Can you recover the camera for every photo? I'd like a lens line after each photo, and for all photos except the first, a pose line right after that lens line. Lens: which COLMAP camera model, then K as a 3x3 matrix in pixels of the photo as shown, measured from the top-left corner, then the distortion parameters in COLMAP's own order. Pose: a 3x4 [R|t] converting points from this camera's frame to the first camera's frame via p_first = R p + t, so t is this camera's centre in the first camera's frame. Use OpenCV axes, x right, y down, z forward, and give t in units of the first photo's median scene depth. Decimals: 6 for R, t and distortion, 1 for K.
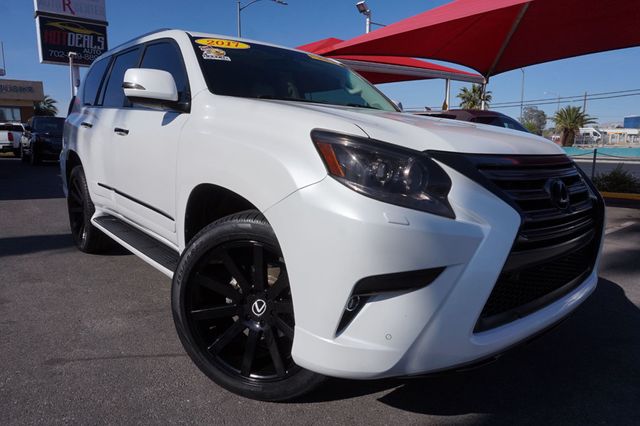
lens RADIAL K [[437.5, 0, 318.9], [0, 437.5, 212.3], [0, 0, 1]] dist [-0.043395, 0.033757]
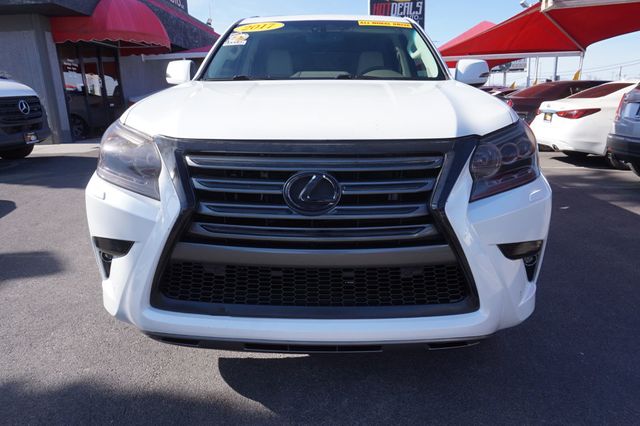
lens RADIAL K [[437.5, 0, 318.9], [0, 437.5, 212.3], [0, 0, 1]] dist [-0.043395, 0.033757]
pose [[0.743737, 0.144047, -0.652768, 0.736209], [-0.083958, 0.988903, 0.122563, -0.068291], [0.663179, -0.036350, 0.747578, 0.262335]]
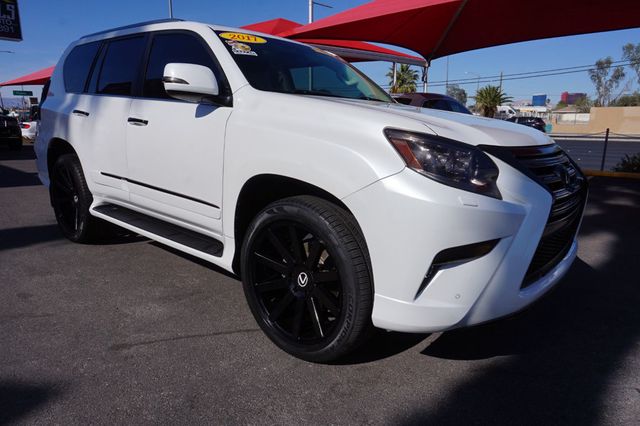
lens RADIAL K [[435.9, 0, 321.6], [0, 435.9, 207.3], [0, 0, 1]] dist [-0.005999, -0.000906]
pose [[0.986667, -0.035615, 0.158811, -0.227808], [0.029693, 0.998778, 0.039507, -0.015995], [-0.160024, -0.034265, 0.986518, -0.086733]]
